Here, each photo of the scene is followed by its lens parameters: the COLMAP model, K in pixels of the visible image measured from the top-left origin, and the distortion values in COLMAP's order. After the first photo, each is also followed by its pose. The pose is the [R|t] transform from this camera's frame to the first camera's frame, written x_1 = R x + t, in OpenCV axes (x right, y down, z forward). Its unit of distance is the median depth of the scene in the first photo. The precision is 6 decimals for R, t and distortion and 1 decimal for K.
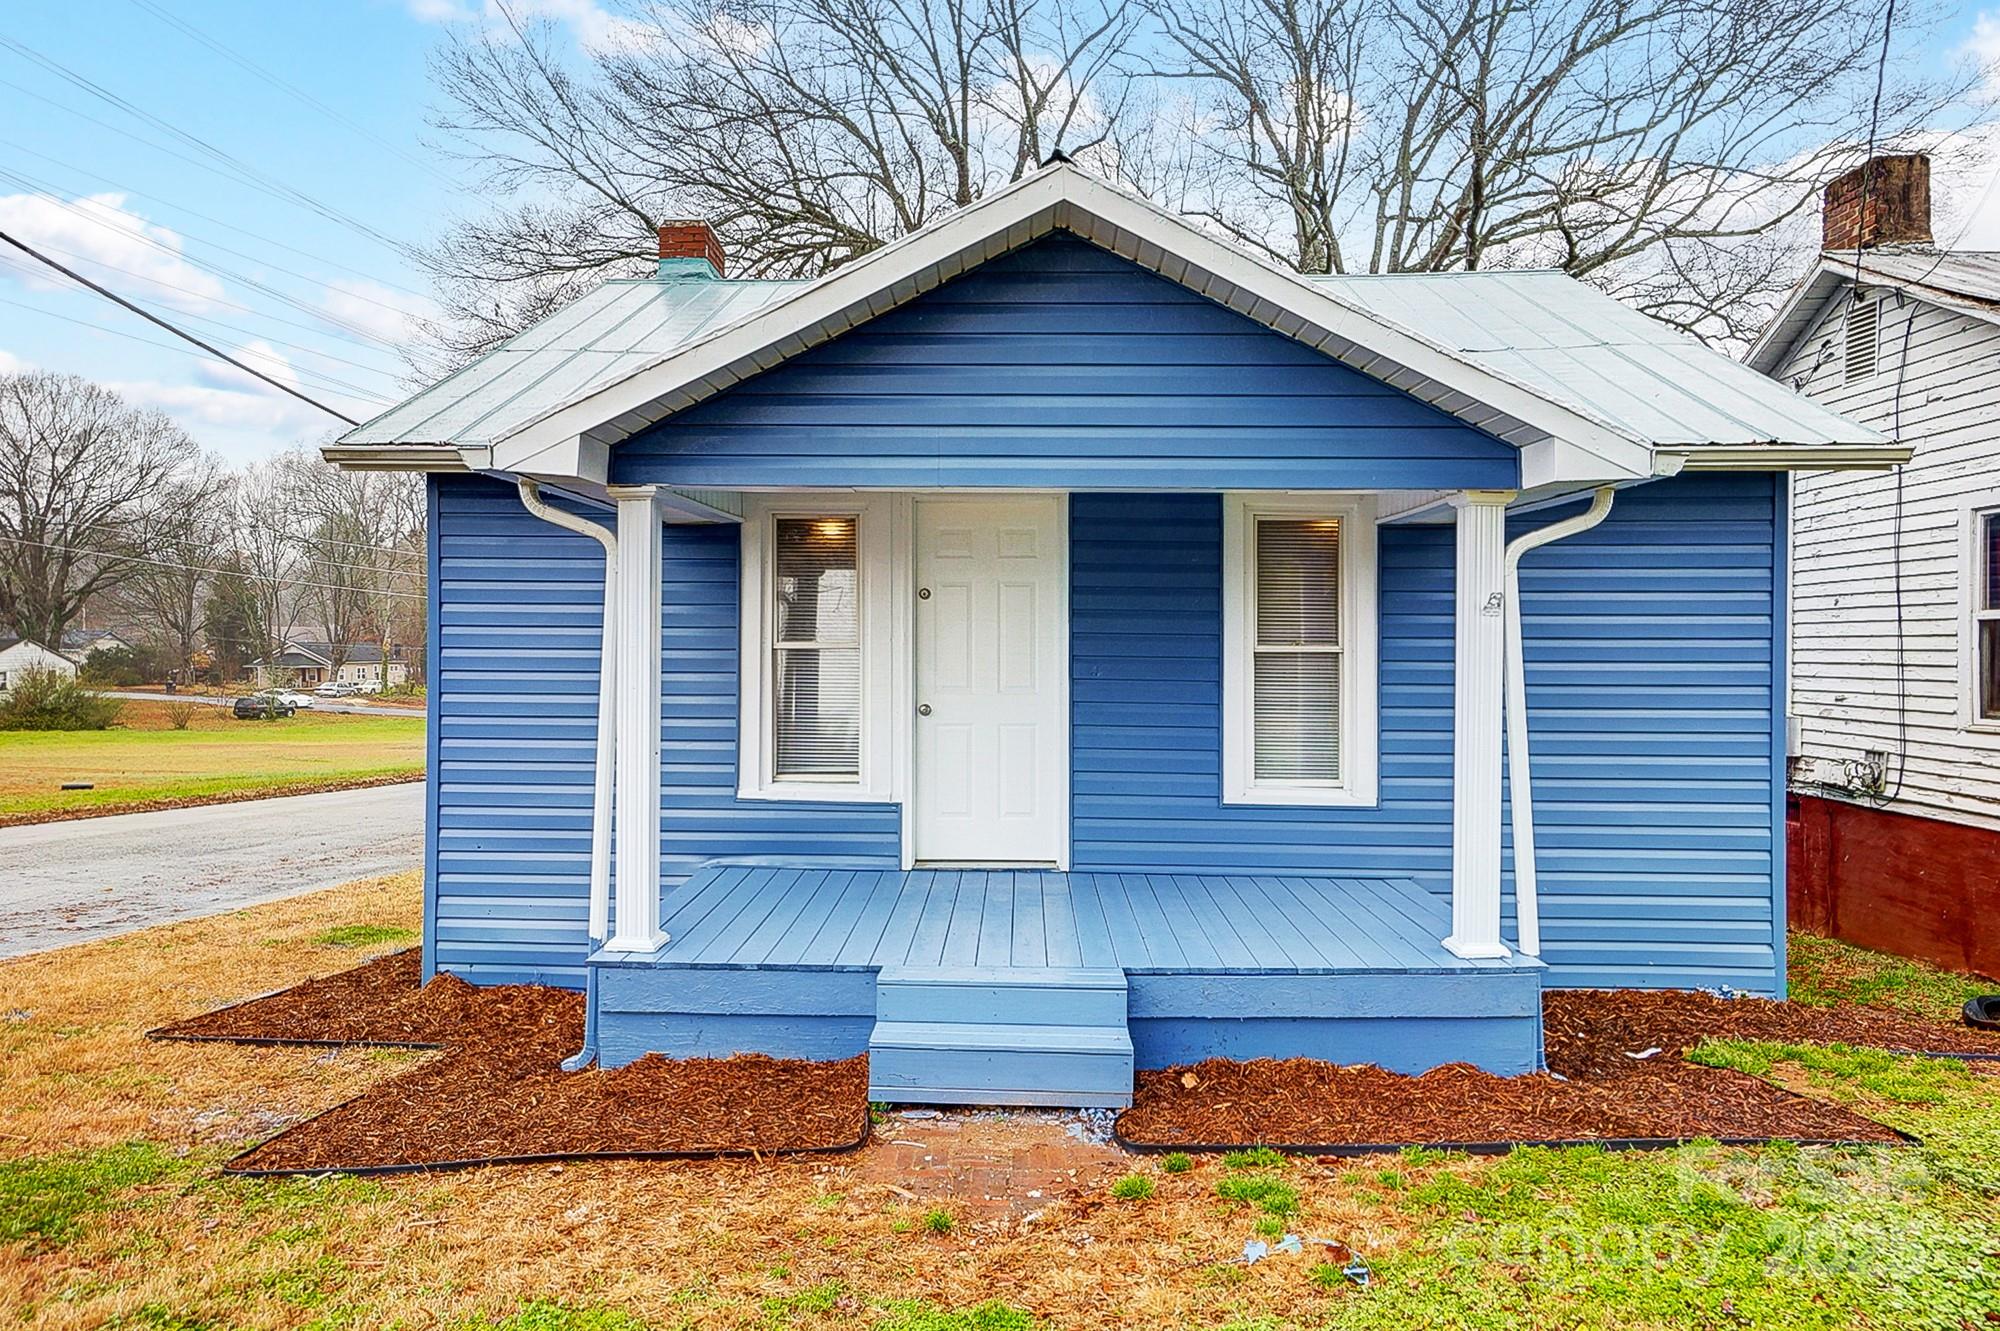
lens RADIAL K [[1298.2, 0, 1000.0], [0, 1298.2, 665.5], [0, 0, 1]] dist [0.002368, 0.001202]
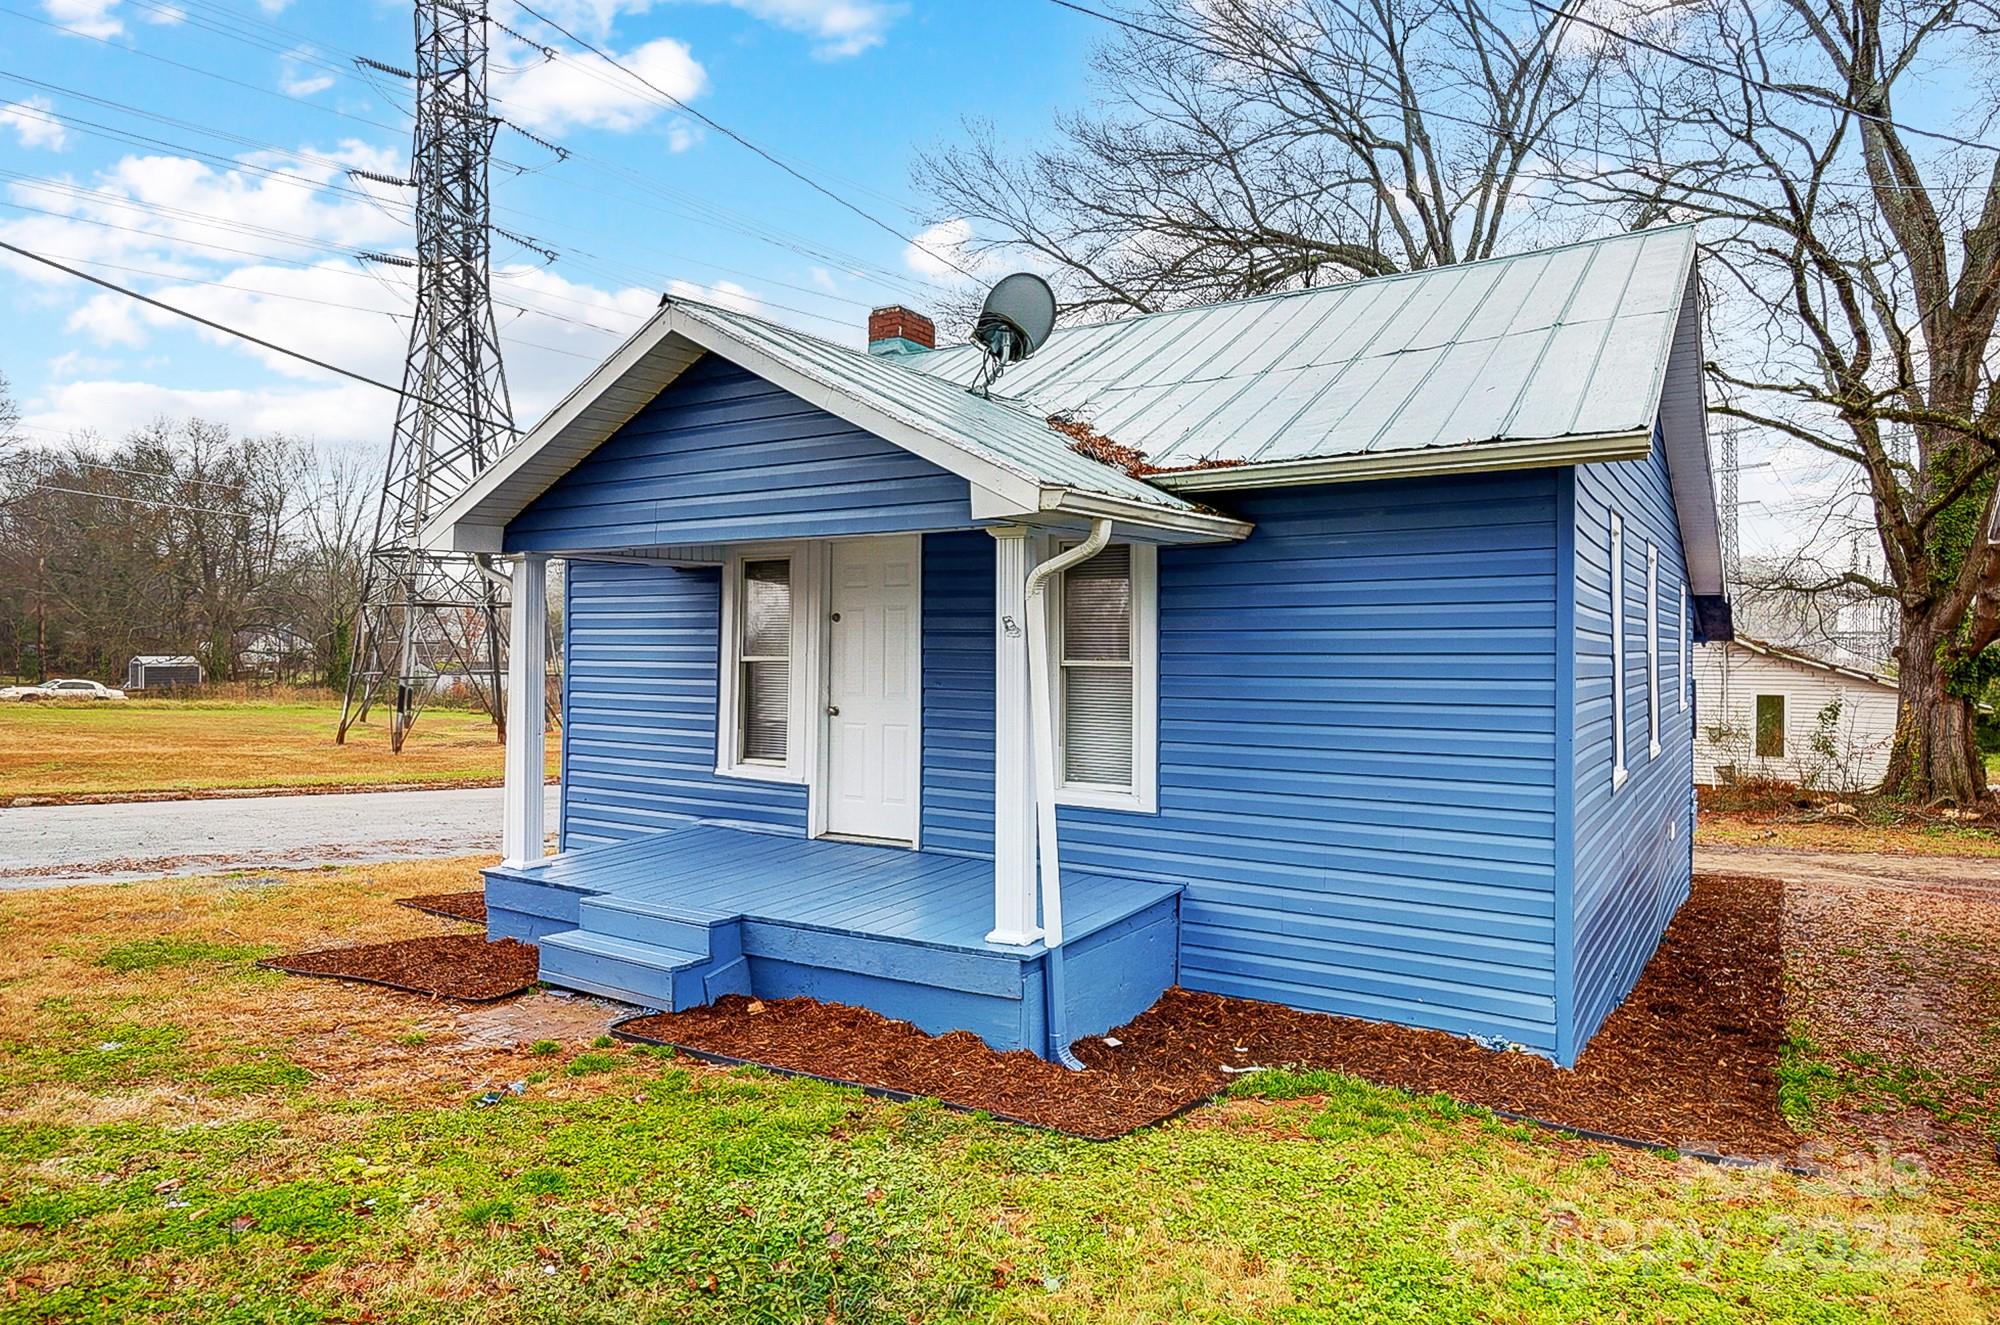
lens RADIAL K [[1298.2, 0, 1000.0], [0, 1298.2, 662.5], [0, 0, 1]] dist [0.002368, 0.001202]
pose [[0.838868, 0.004616, -0.544315, 0.759700], [-0.006905, 0.999974, -0.002163, -0.010998], [0.544290, 0.005573, 0.838878, 0.047695]]
